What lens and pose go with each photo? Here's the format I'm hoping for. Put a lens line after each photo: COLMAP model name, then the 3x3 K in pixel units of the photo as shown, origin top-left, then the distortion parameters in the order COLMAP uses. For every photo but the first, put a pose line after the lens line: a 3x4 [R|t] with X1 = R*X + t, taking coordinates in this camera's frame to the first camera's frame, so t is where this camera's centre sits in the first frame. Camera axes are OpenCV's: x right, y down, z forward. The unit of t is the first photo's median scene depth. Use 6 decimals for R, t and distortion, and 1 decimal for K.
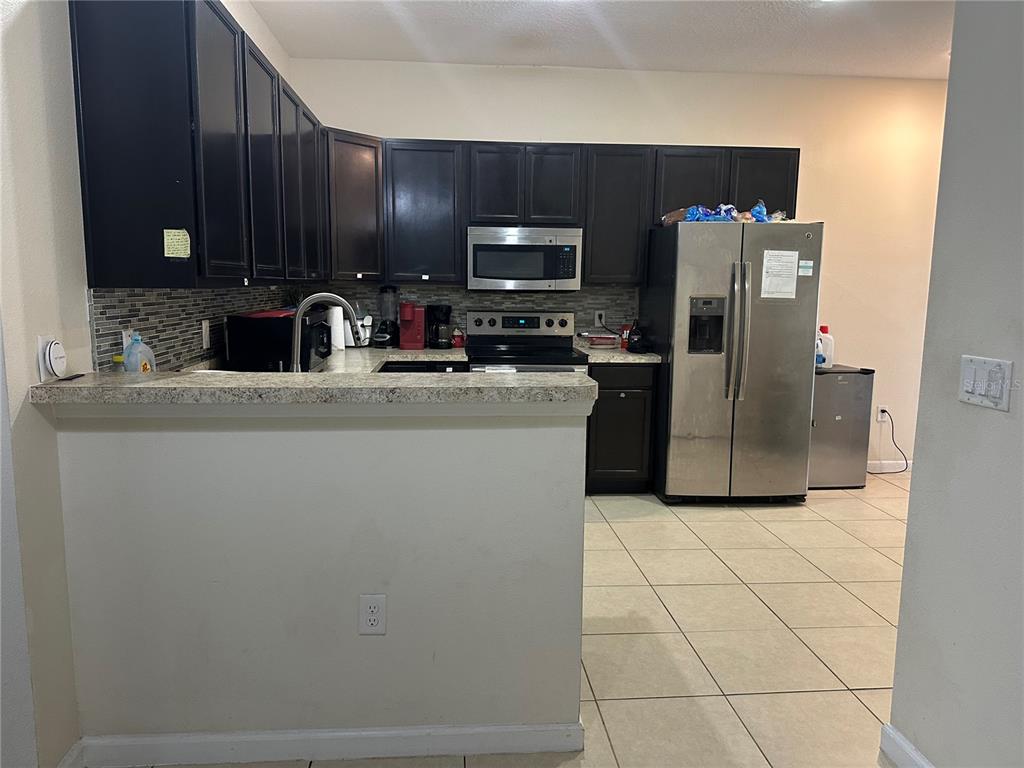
lens RADIAL K [[715.9, 0, 506.8], [0, 715.9, 387.6], [0, 0, 1]] dist [0.056702, -0.078821]
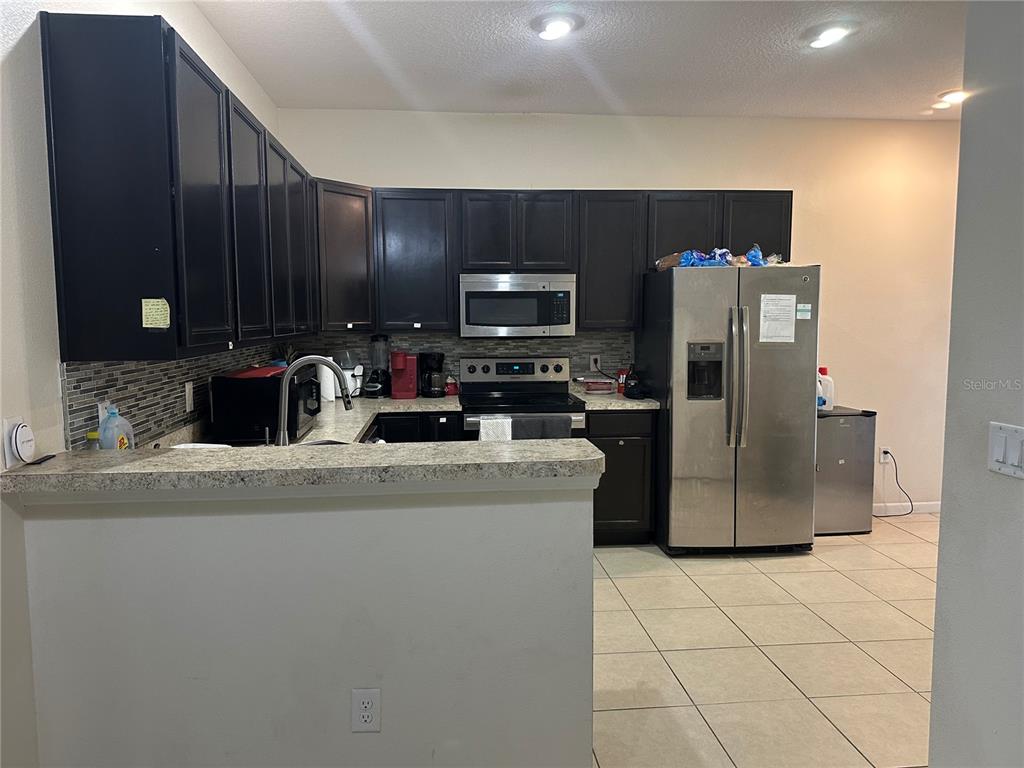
lens RADIAL K [[715.9, 0, 505.8], [0, 715.9, 385.5], [0, 0, 1]] dist [0.056702, -0.078821]
pose [[0.999793, -0.017156, 0.010916, -0.004551], [0.017665, 0.998673, -0.048372, -0.022695], [-0.010071, 0.048555, 0.998770, 0.024234]]
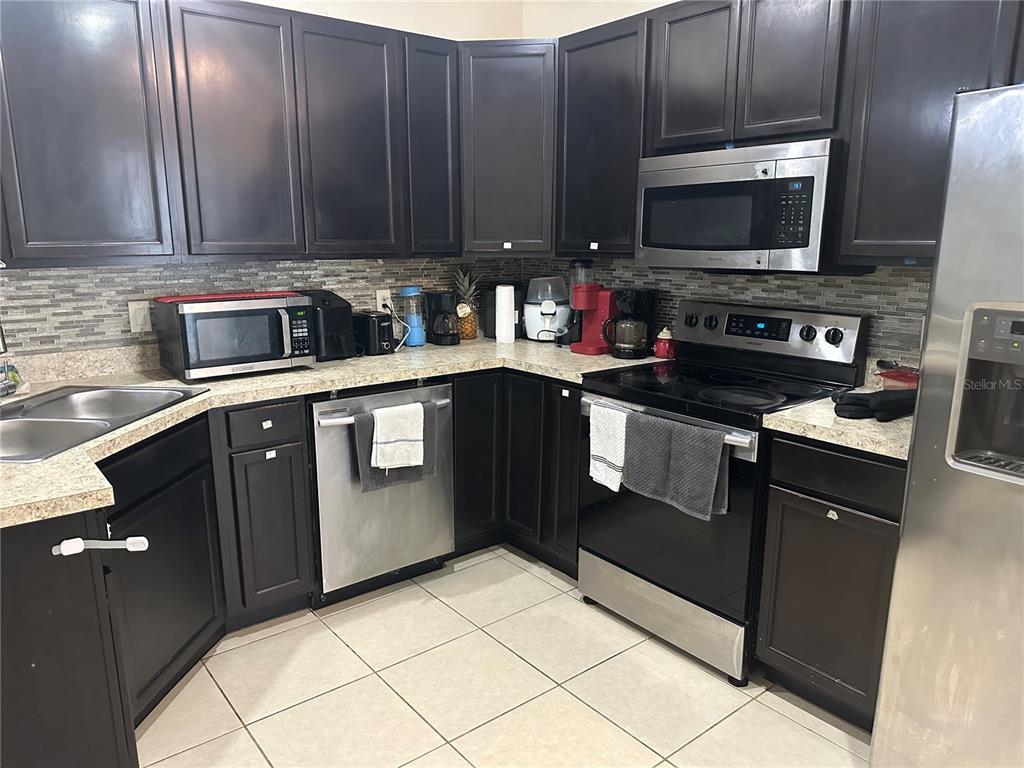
lens RADIAL K [[715.9, 0, 503.1], [0, 715.9, 394.8], [0, 0, 1]] dist [0.056702, -0.078821]
pose [[0.549359, 0.170674, -0.817970, 0.400481], [-0.111284, 0.985141, 0.130815, -0.097995], [0.828143, 0.019162, 0.560189, 0.577366]]
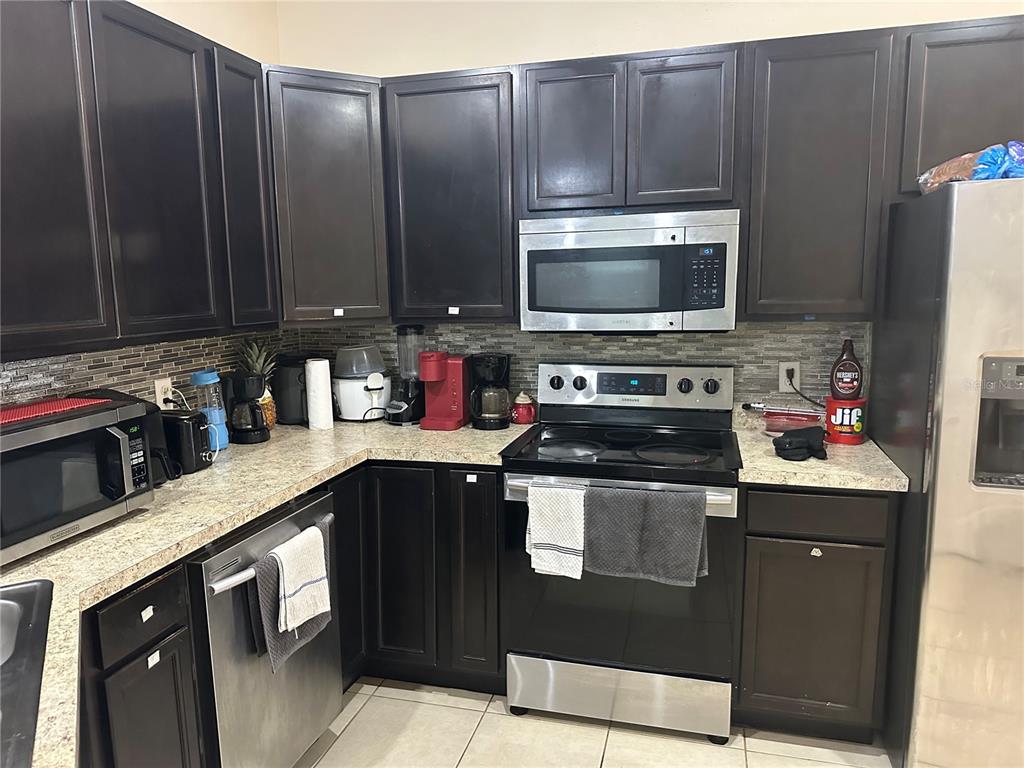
lens RADIAL K [[715.9, 0, 503.3], [0, 715.9, 386.3], [0, 0, 1]] dist [0.056702, -0.078821]
pose [[0.936755, 0.024846, -0.349104, 0.131666], [-0.023633, 0.999691, 0.007734, -0.098816], [0.349188, 0.001006, 0.937052, 0.472772]]
